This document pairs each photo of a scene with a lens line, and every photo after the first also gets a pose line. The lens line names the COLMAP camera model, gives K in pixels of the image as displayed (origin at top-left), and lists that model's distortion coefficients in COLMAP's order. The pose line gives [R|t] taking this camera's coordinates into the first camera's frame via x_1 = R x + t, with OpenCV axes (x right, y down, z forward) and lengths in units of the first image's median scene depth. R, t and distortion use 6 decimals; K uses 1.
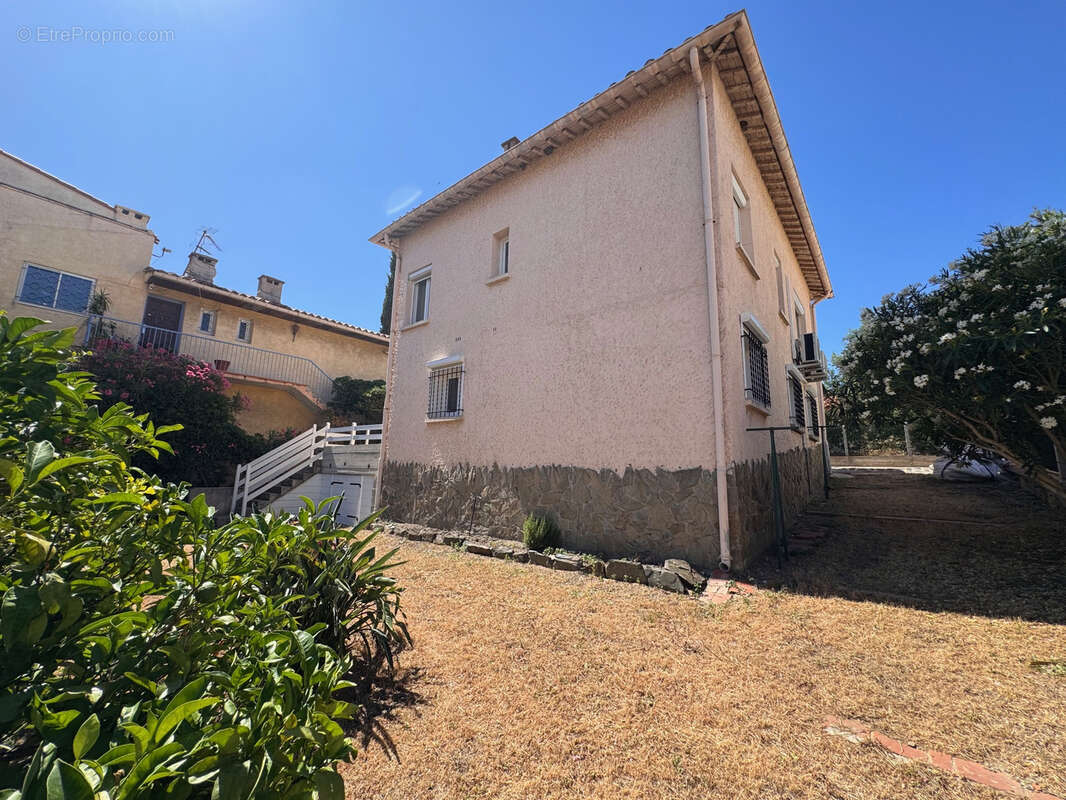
lens RADIAL K [[424.5, 0, 533.0], [0, 424.5, 400.0], [0, 0, 1]] dist [0.000392, 0.000080]
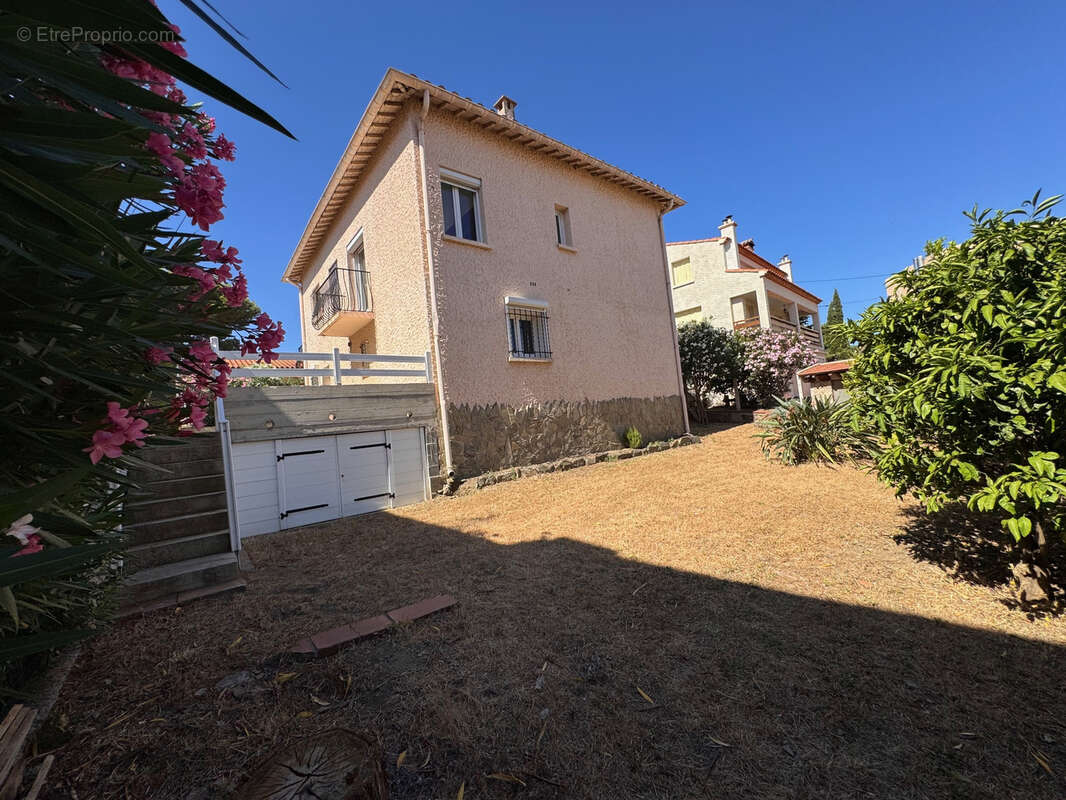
lens RADIAL K [[424.5, 0, 533.0], [0, 424.5, 400.0], [0, 0, 1]] dist [0.000392, 0.000080]
pose [[0.188162, 0.021557, 0.981901, -1.234242], [-0.048529, 0.998742, -0.012627, 0.158682], [-0.980938, -0.045275, 0.188972, 0.817715]]
